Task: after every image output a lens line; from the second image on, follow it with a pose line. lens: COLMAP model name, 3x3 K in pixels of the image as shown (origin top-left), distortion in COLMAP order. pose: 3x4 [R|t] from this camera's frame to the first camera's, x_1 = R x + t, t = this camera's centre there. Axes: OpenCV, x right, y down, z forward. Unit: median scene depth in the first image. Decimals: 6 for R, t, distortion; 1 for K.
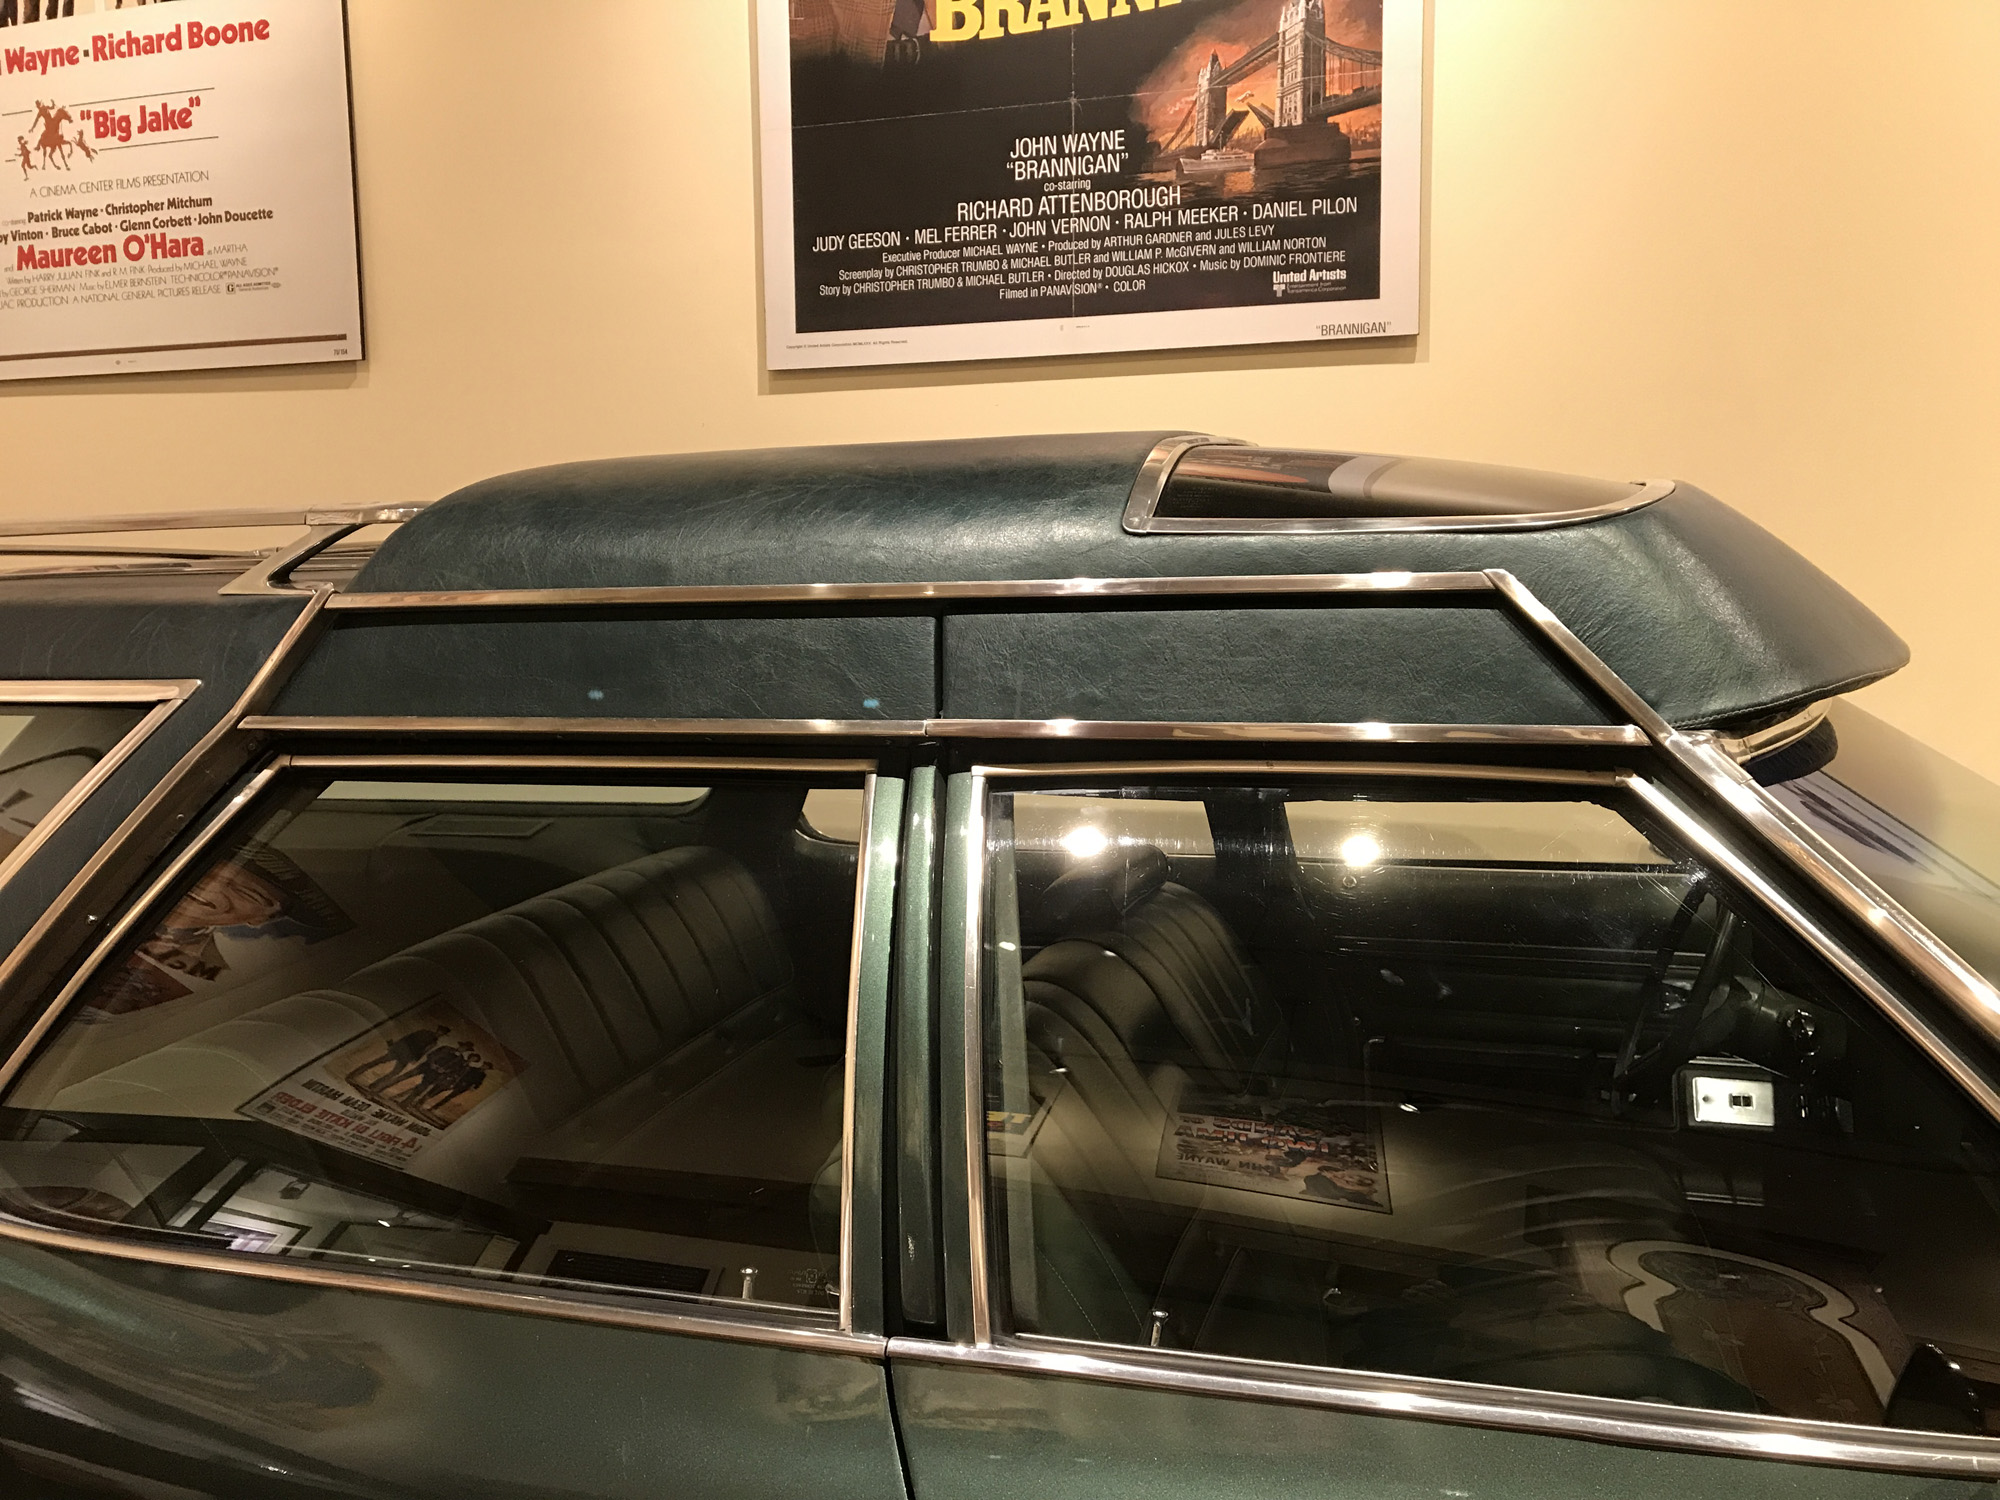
lens RADIAL K [[1643.3, 0, 993.3], [0, 1643.3, 745.5], [0, 0, 1]] dist [0.059821, -0.063668]
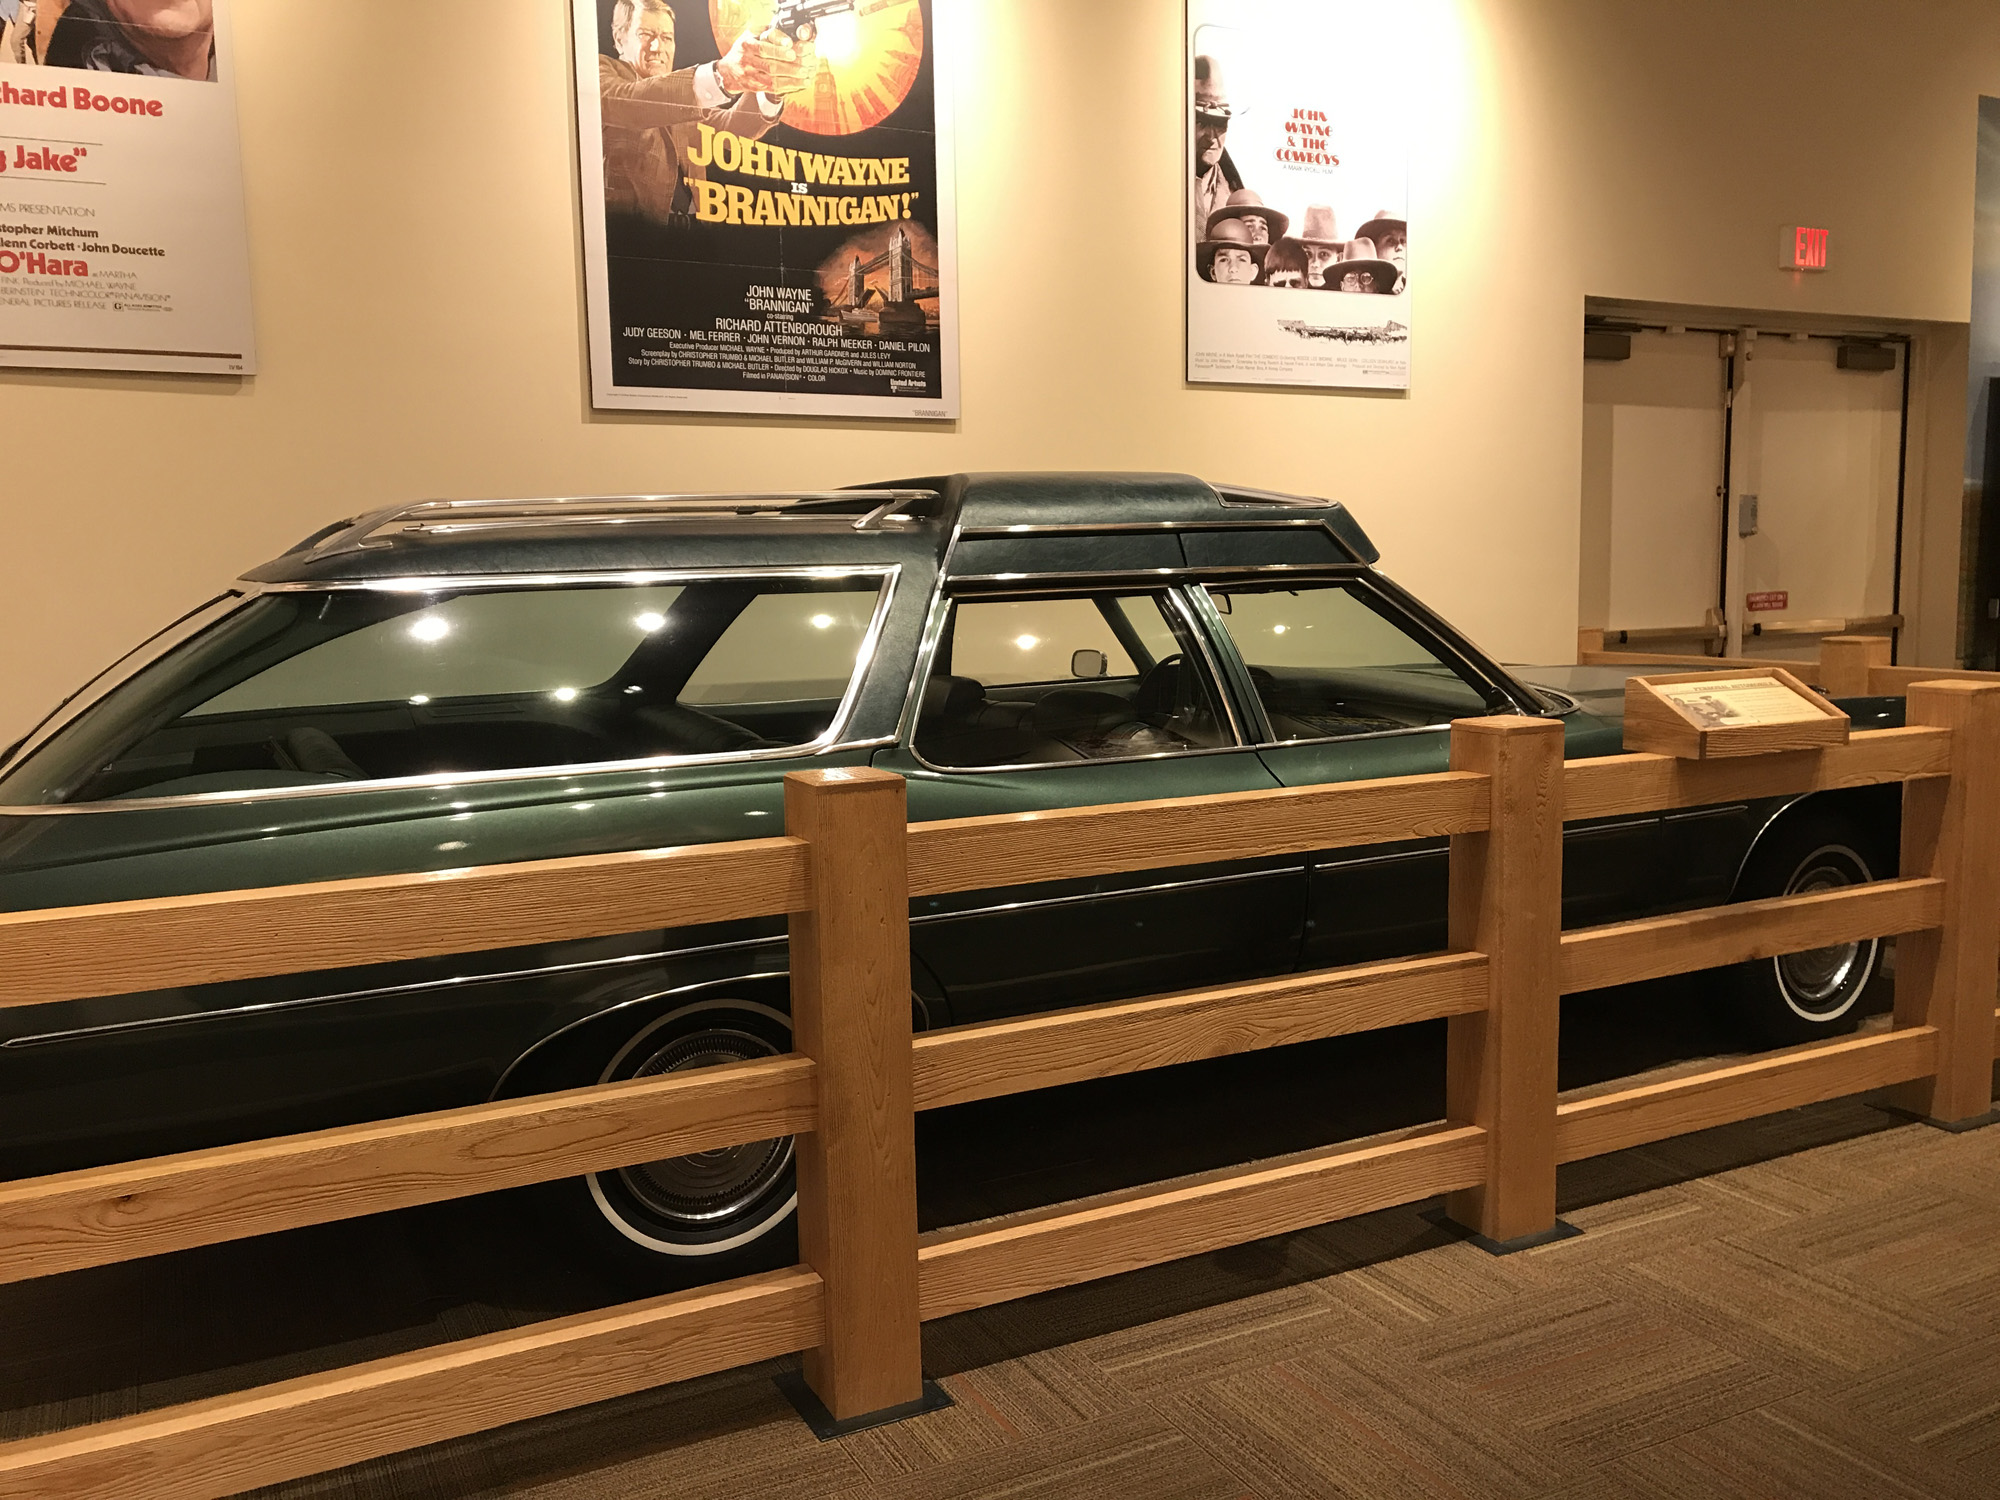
lens RADIAL K [[1643.3, 0, 1007.1], [0, 1643.3, 757.0], [0, 0, 1]] dist [0.059821, -0.063668]
pose [[0.728384, -0.073928, 0.681169, -0.980406], [0.081206, 0.996469, 0.021313, 0.099858], [-0.680340, 0.039791, 0.731816, -0.397104]]
